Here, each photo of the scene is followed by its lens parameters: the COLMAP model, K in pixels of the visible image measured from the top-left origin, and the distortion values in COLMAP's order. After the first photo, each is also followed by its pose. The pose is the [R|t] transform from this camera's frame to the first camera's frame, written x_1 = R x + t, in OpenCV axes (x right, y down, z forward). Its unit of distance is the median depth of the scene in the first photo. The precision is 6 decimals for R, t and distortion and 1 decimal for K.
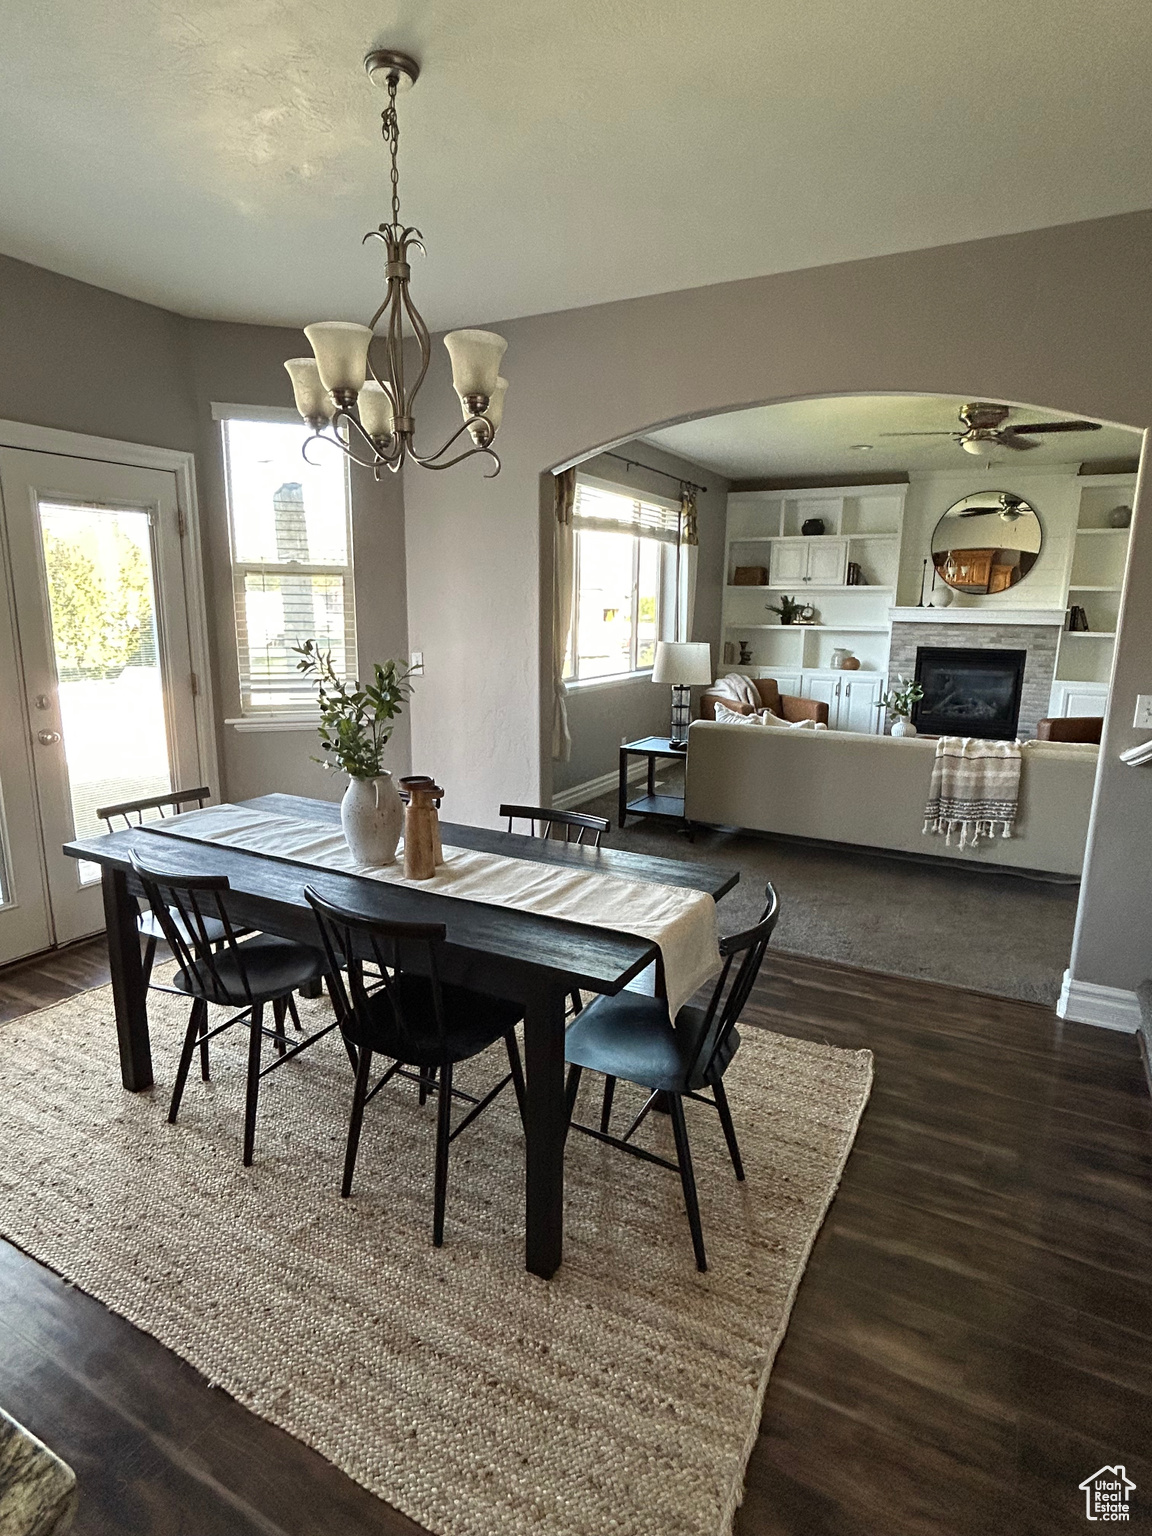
lens RADIAL K [[837.7, 0, 576.2], [0, 837.7, 769.6], [0, 0, 1]] dist [-0.003762, -0.001797]
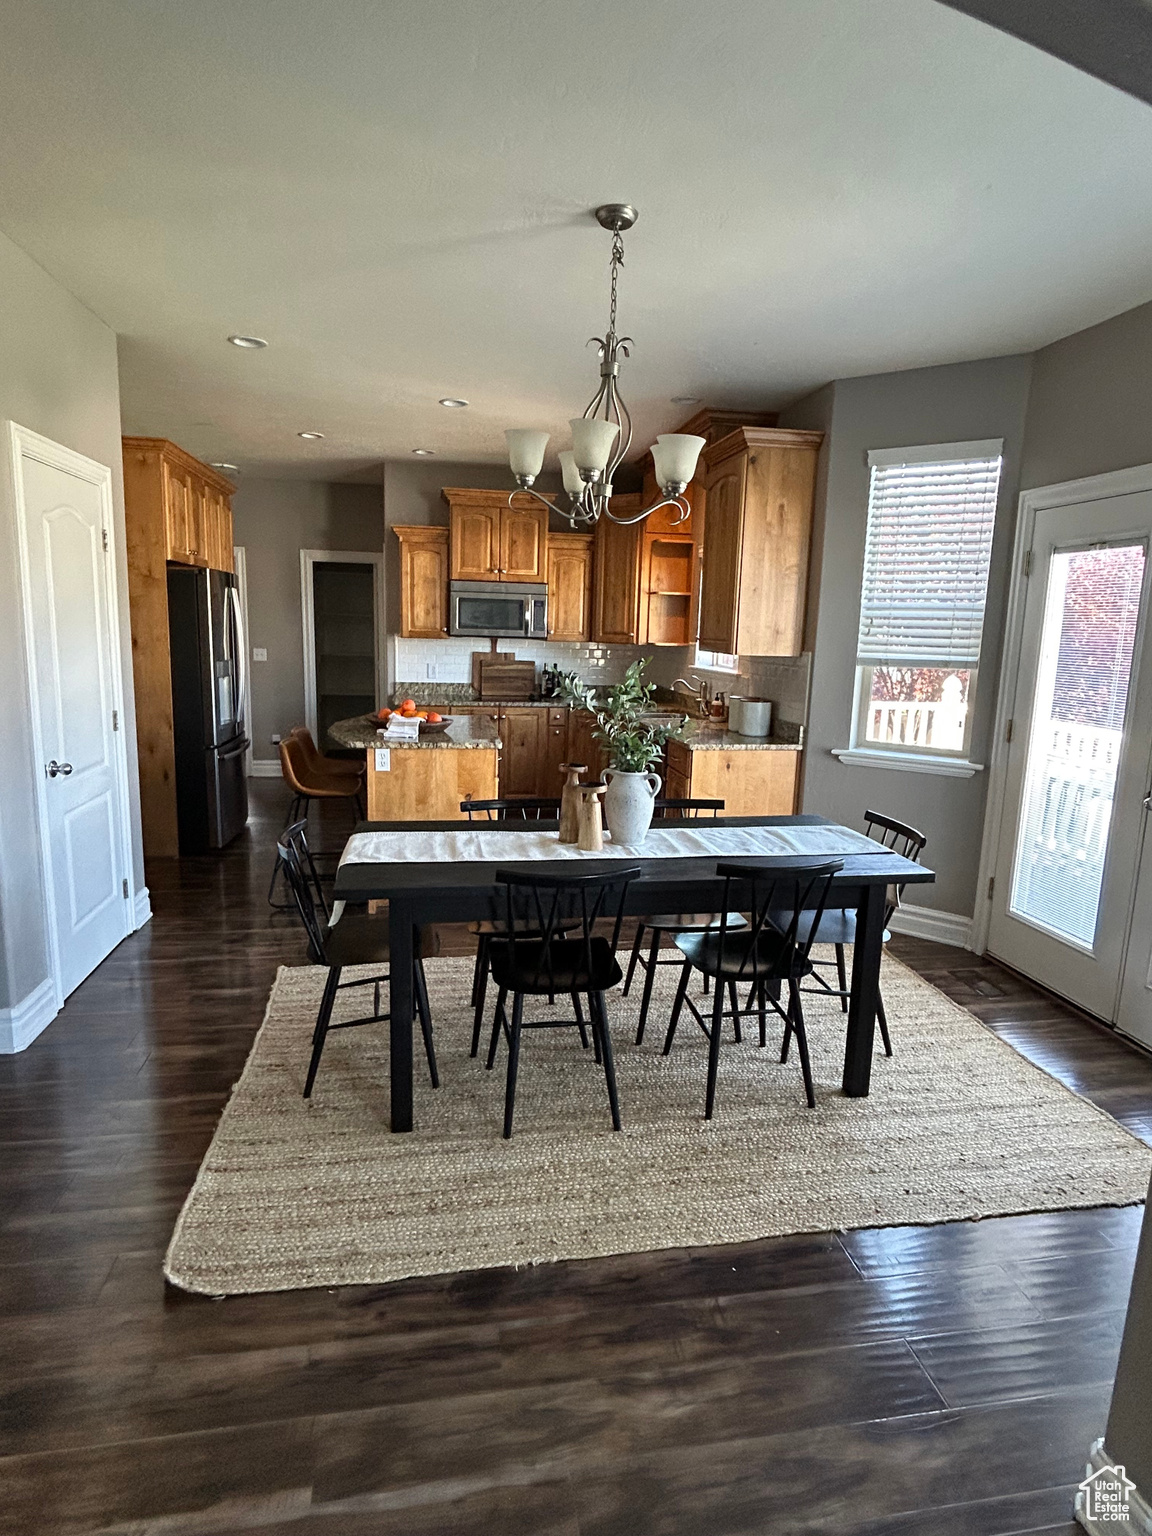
lens RADIAL K [[837.7, 0, 574.8], [0, 837.7, 767.5], [0, 0, 1]] dist [-0.003762, -0.001797]
pose [[-0.784802, 0.071741, -0.615580, 0.325862], [-0.160095, 0.936096, 0.313199, -0.209888], [0.598711, 0.344351, -0.723165, 1.042489]]
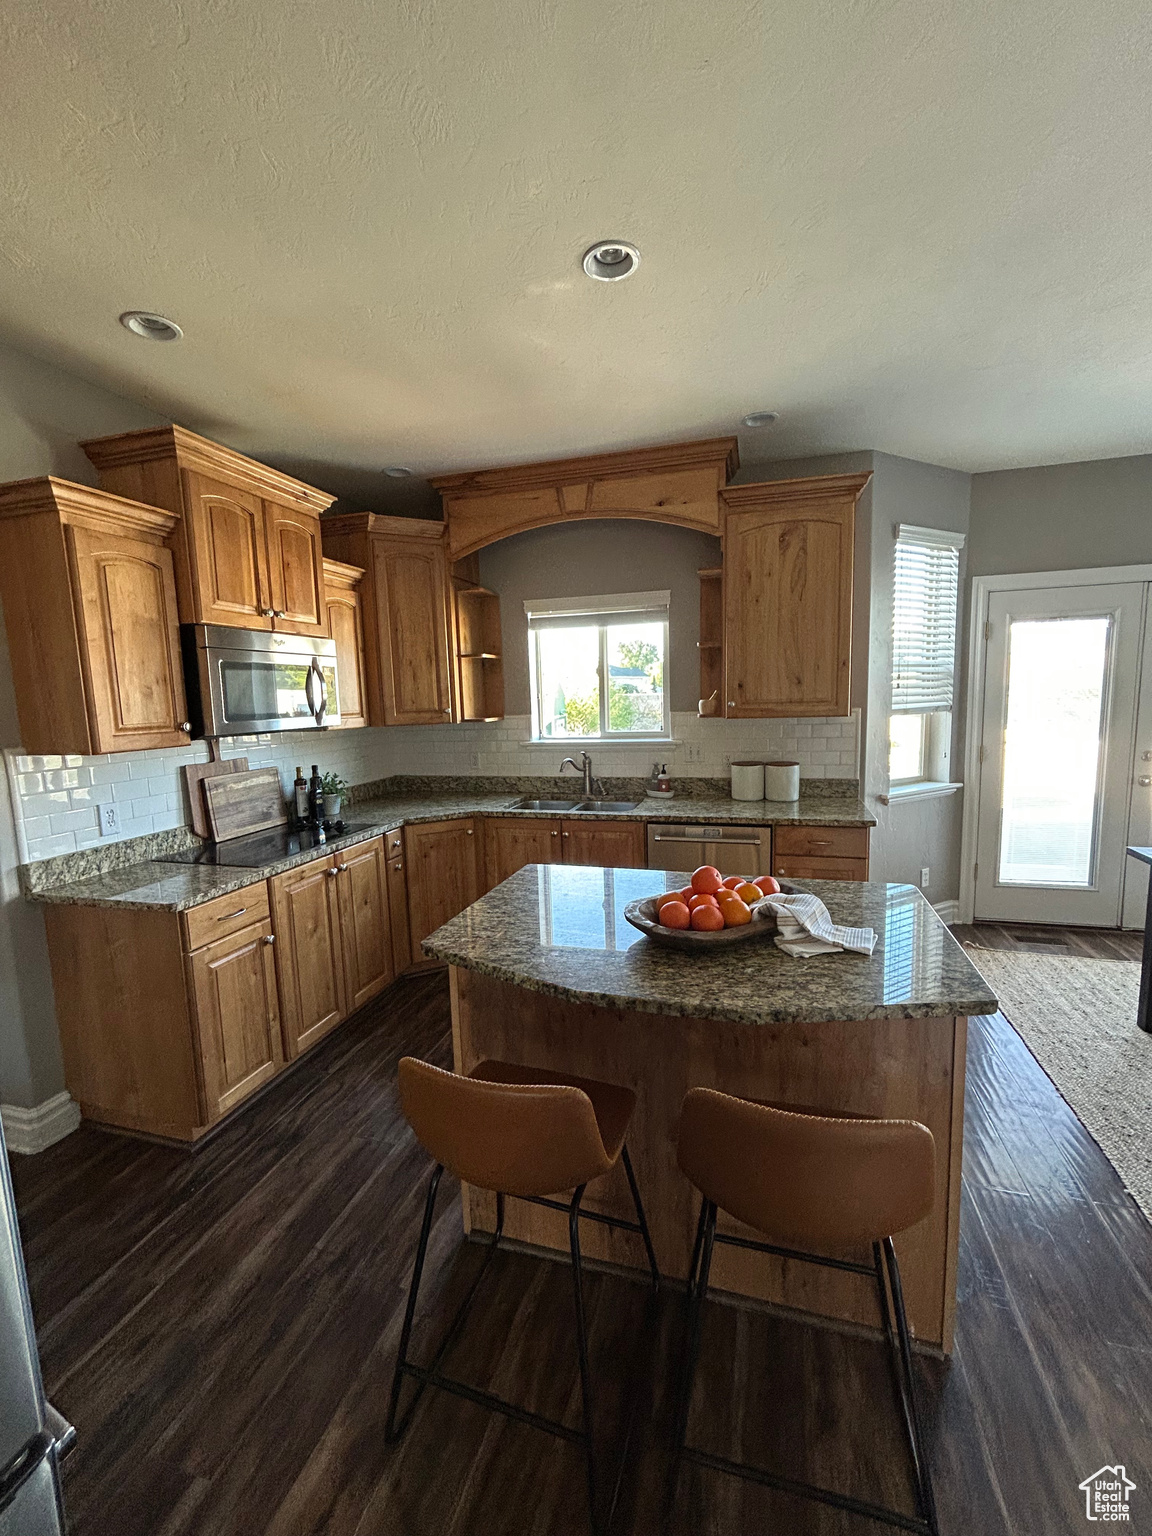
lens RADIAL K [[624.6, 0, 577.7], [0, 624.6, 767.1], [0, 0, 1]] dist [-0.001081, 0.000629]
pose [[0.214793, 0.100671, -0.971457, 0.154100], [-0.166992, 0.983811, 0.065029, 0.024586], [0.962277, 0.148258, 0.228128, -0.141836]]
